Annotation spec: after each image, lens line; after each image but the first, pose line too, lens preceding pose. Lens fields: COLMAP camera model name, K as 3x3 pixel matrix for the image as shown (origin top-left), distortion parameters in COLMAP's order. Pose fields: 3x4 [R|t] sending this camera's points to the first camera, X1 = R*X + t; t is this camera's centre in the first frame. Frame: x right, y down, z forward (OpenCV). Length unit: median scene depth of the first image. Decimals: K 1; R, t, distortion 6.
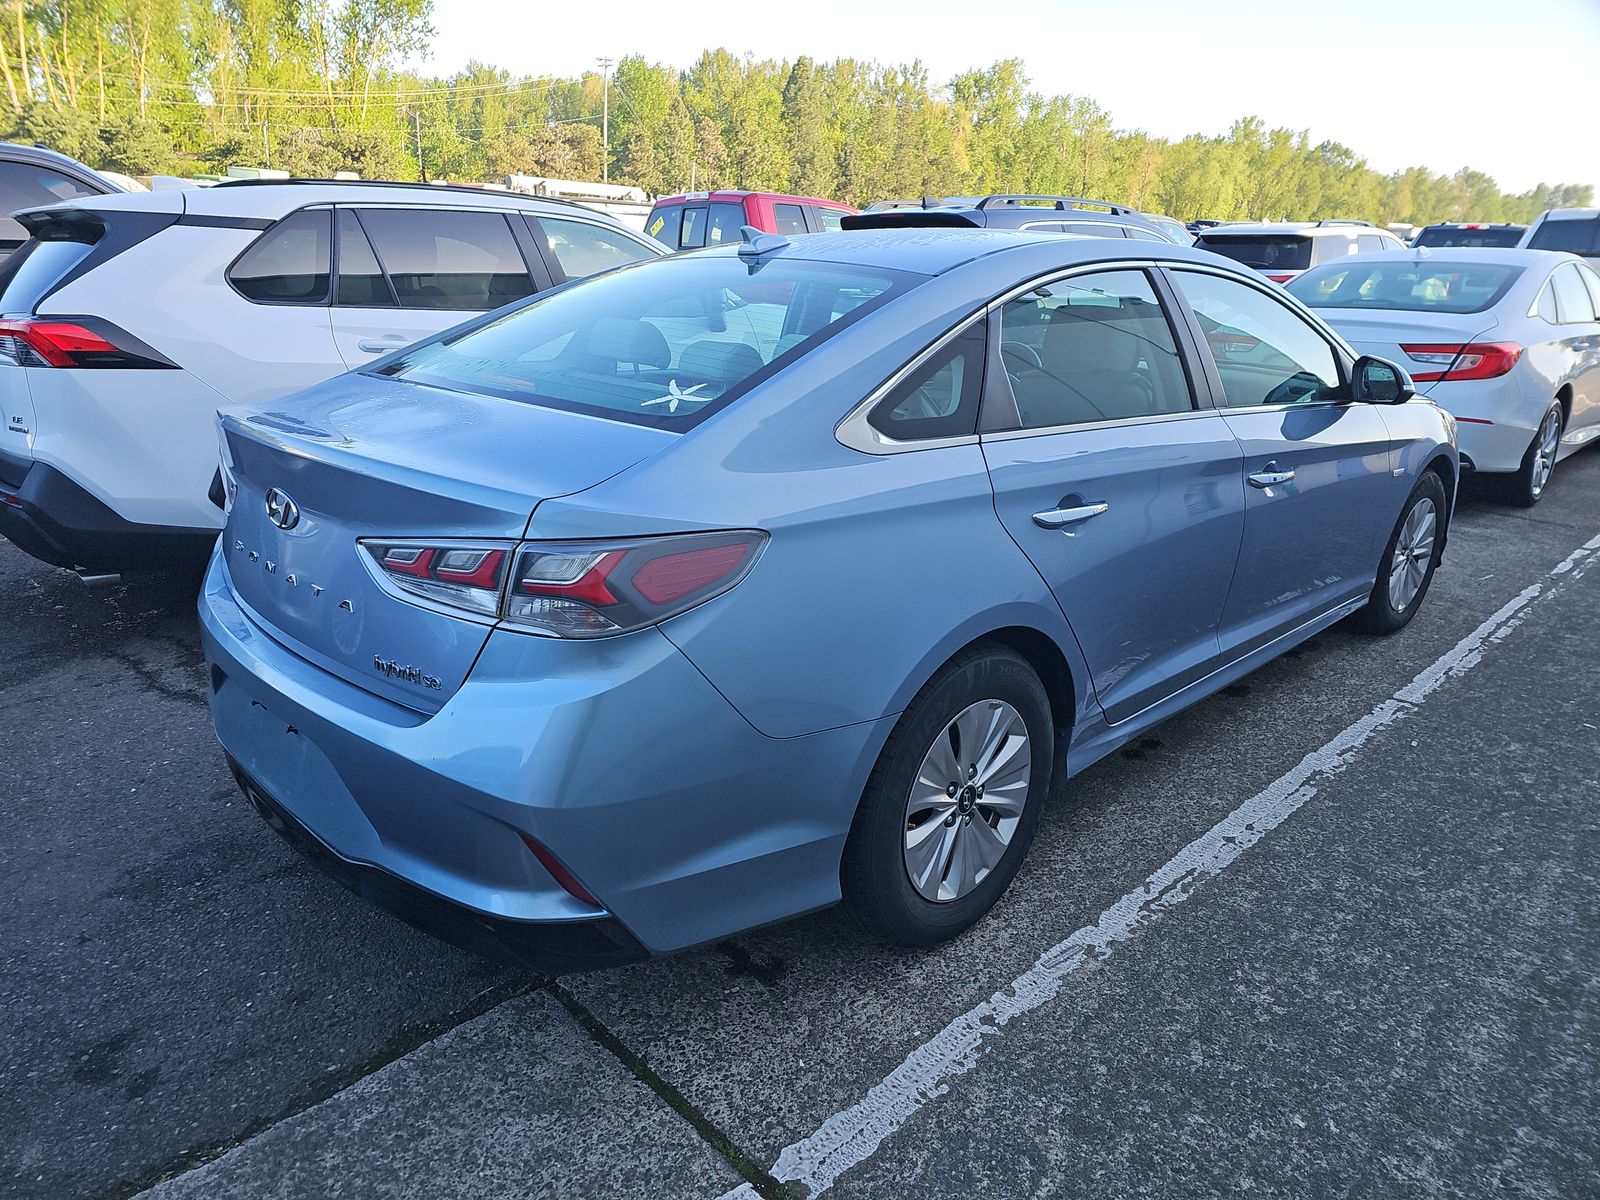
lens RADIAL K [[1059.1, 0, 791.2], [0, 1059.1, 608.5], [0, 0, 1]] dist [0.041087, -0.037762]
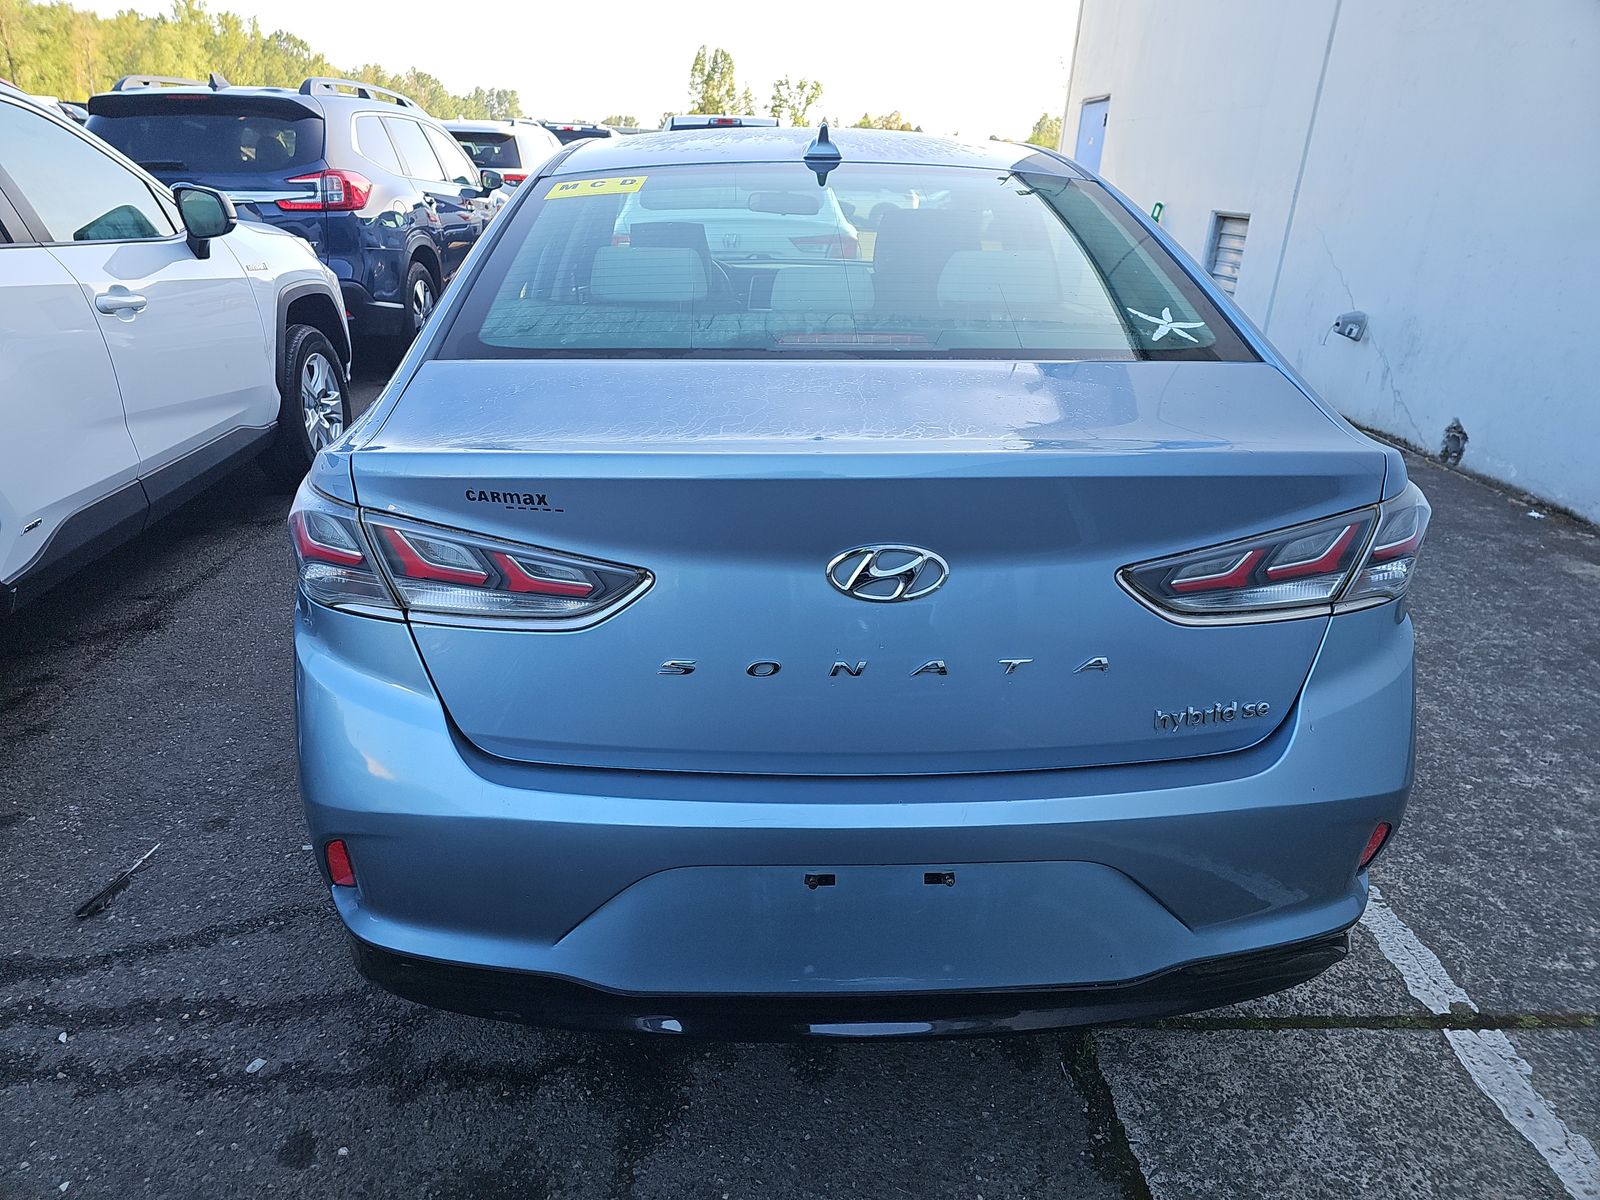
lens RADIAL K [[1059.1, 0, 799.0], [0, 1059.1, 592.2], [0, 0, 1]] dist [0.041087, -0.037762]
pose [[0.659137, -0.281286, 0.697436, -0.239836], [0.229940, 0.958381, 0.169215, -0.050092], [-0.716007, 0.048833, 0.696383, 0.146549]]
